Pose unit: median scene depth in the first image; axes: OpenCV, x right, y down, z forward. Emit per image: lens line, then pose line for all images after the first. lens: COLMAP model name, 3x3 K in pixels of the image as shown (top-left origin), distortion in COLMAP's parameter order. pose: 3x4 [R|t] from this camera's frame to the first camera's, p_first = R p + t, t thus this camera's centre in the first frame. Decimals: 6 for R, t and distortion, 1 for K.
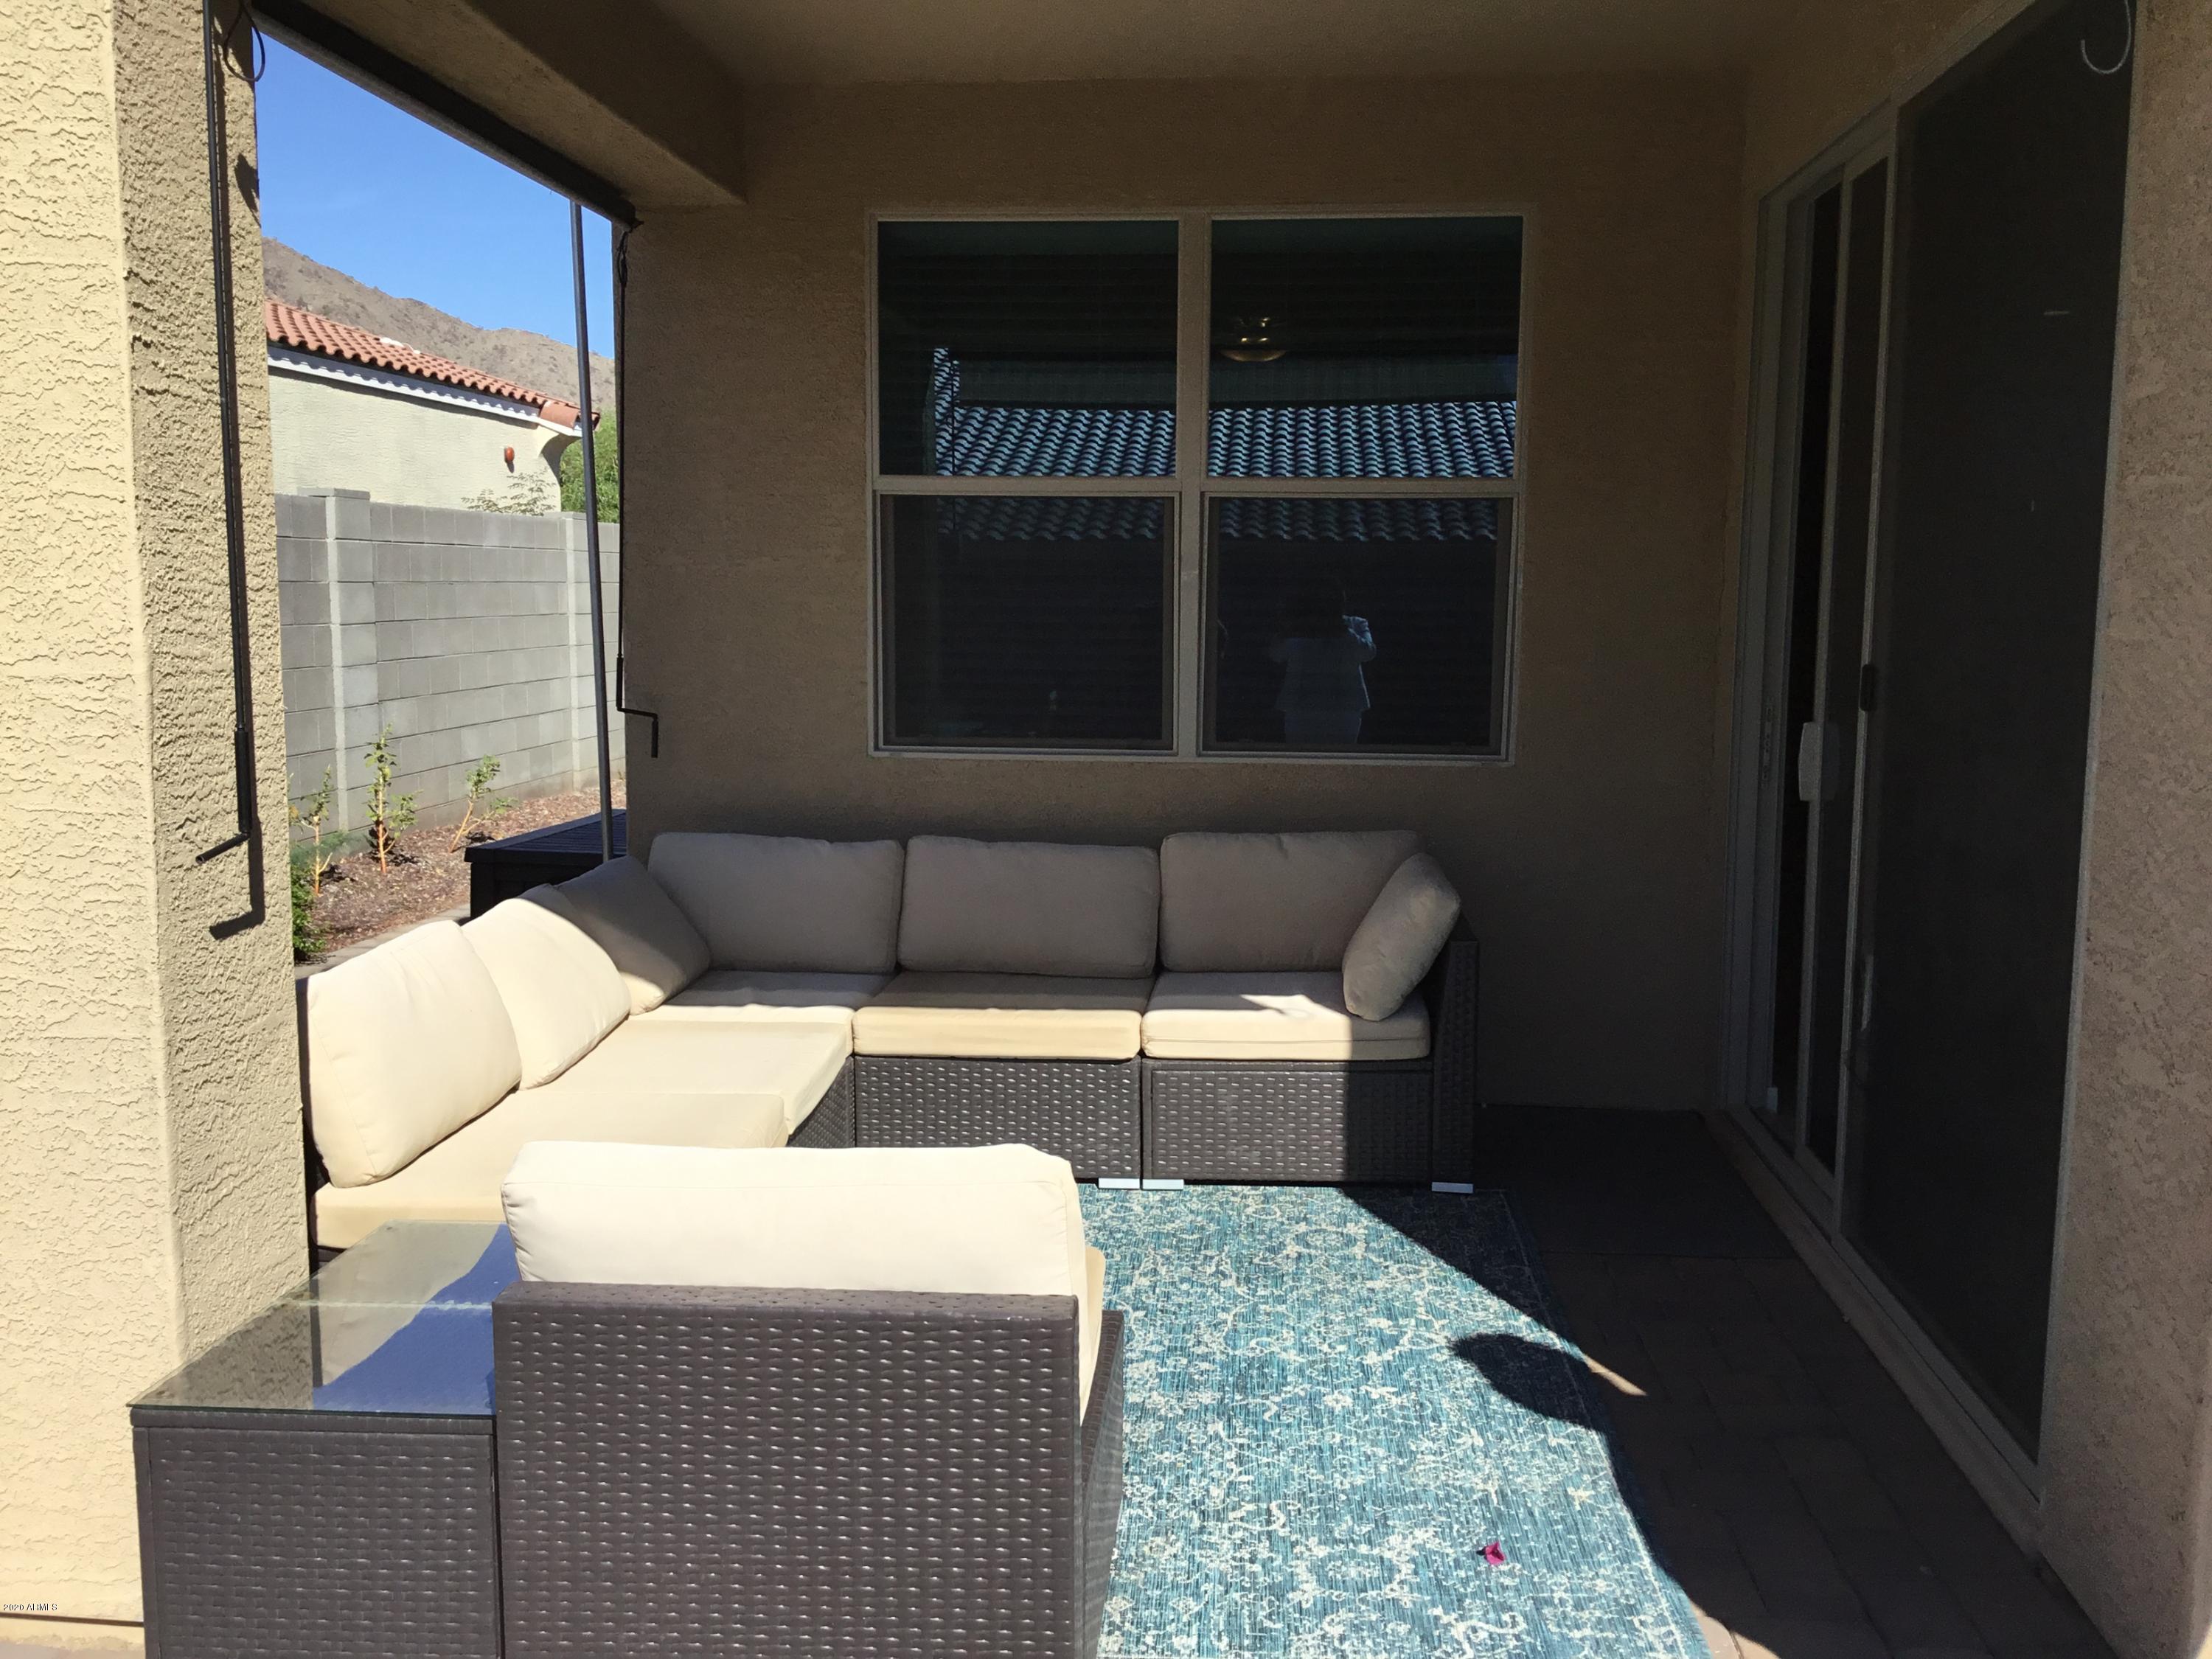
lens RADIAL K [[1967.8, 0, 1112.0], [0, 1967.8, 818.3], [0, 0, 1]] dist [0.001726, -0.008827]
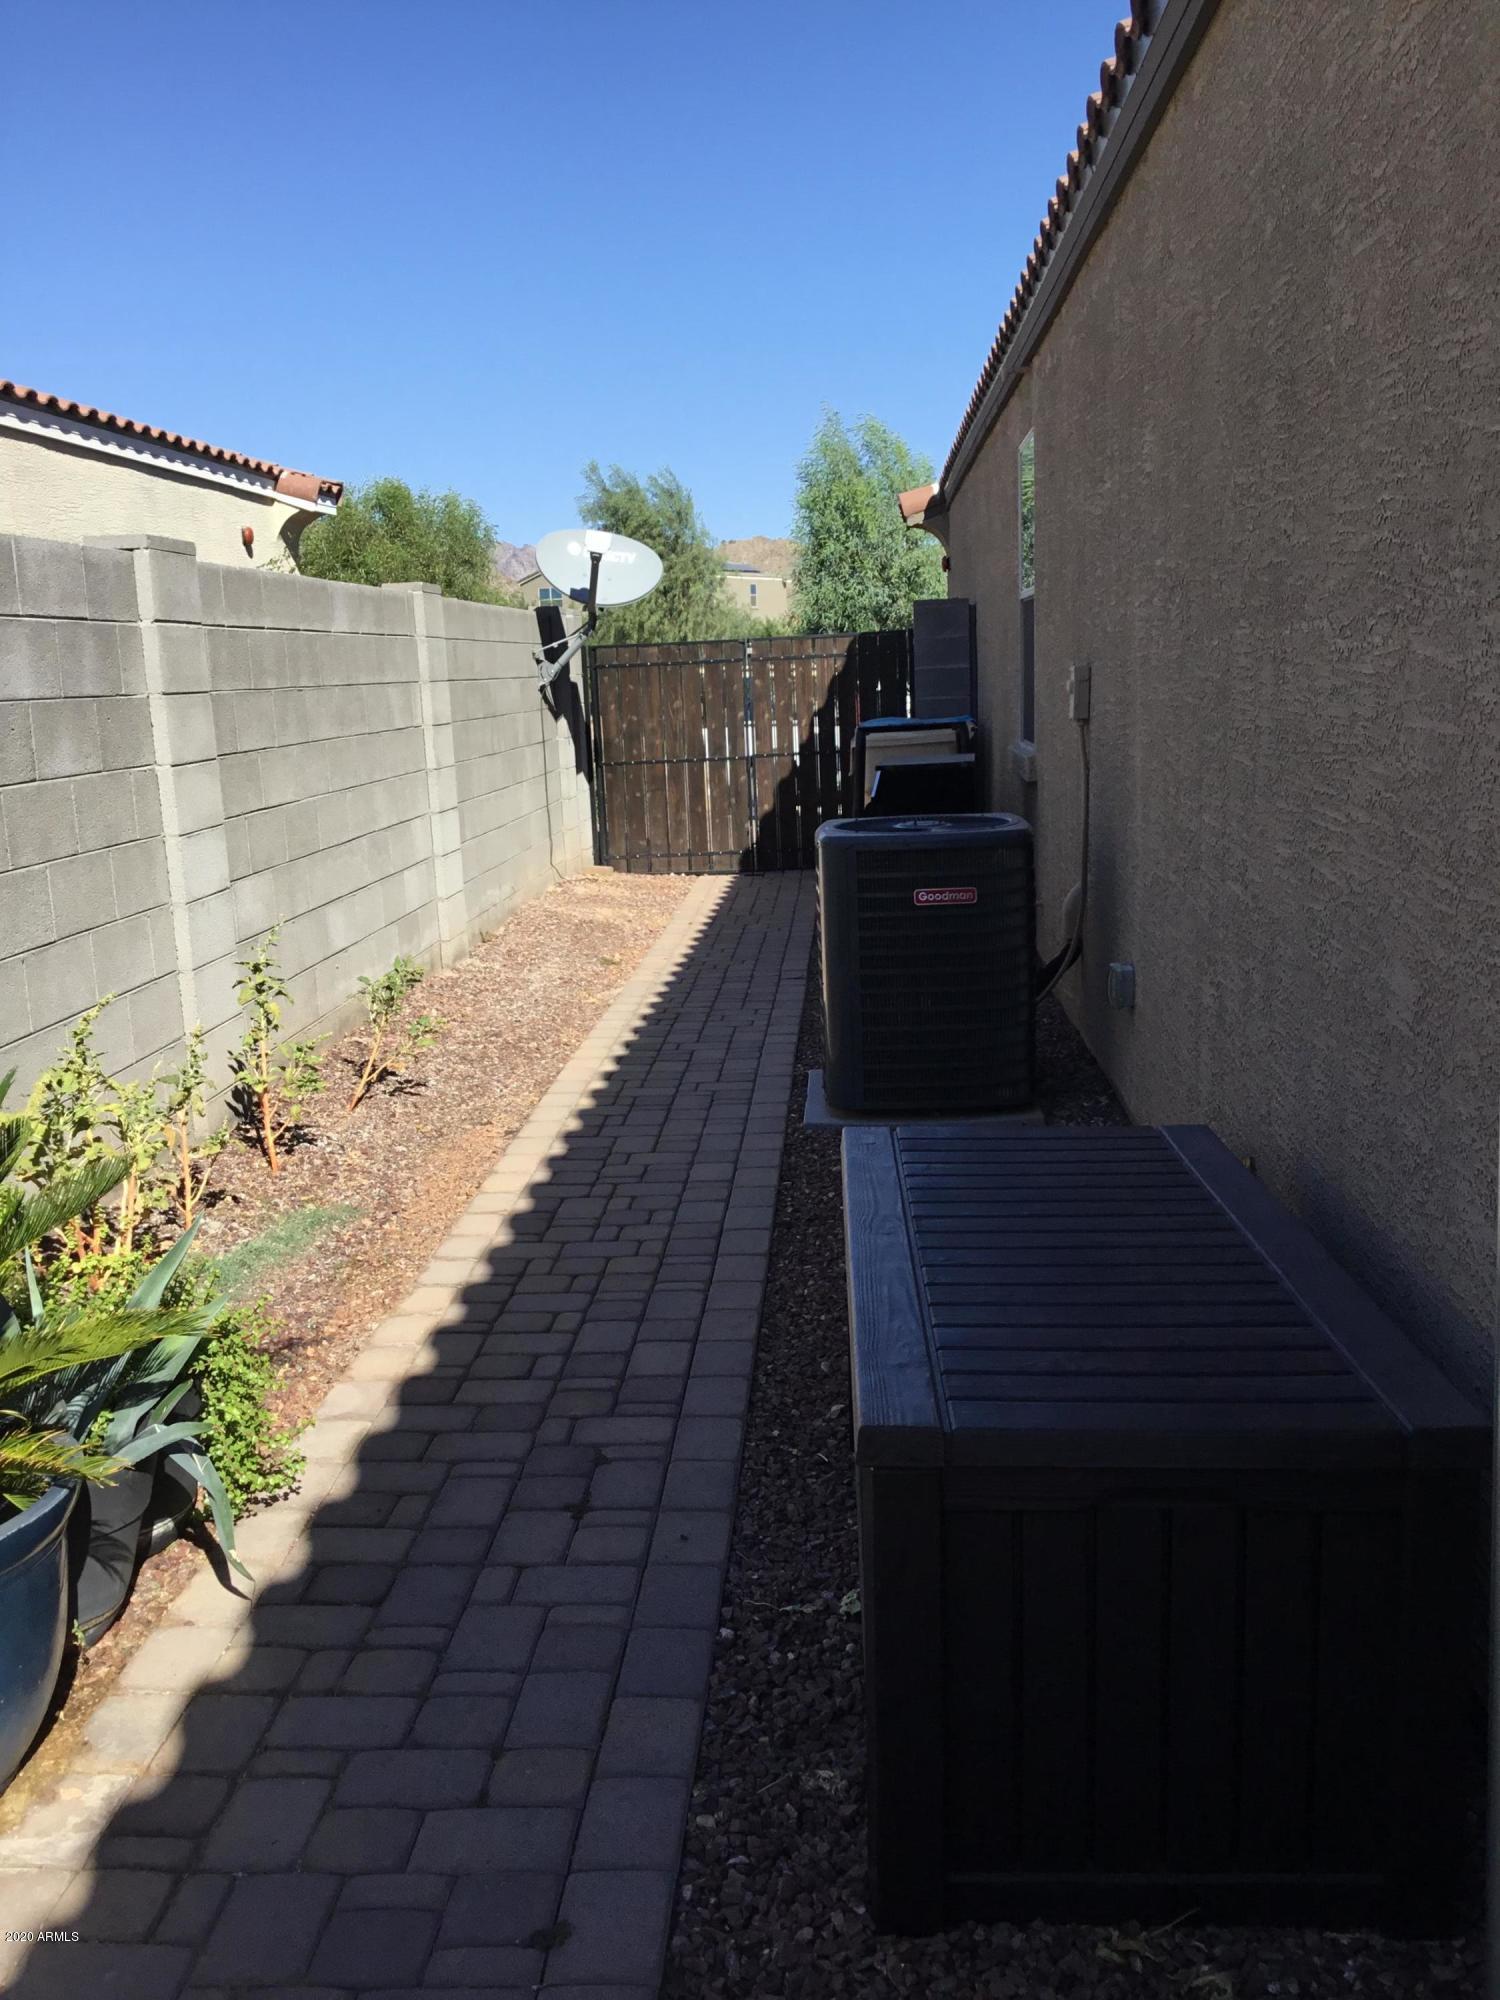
lens RADIAL K [[1779.2, 0, 747.4], [0, 1779.2, 1014.3], [0, 0, 1]] dist [0.001726, -0.008827]
pose [[0.998601, -0.051437, 0.012262, -0.177371], [0.050385, 0.995943, 0.074555, -0.042522], [-0.016048, -0.073833, 0.997141, 0.350475]]
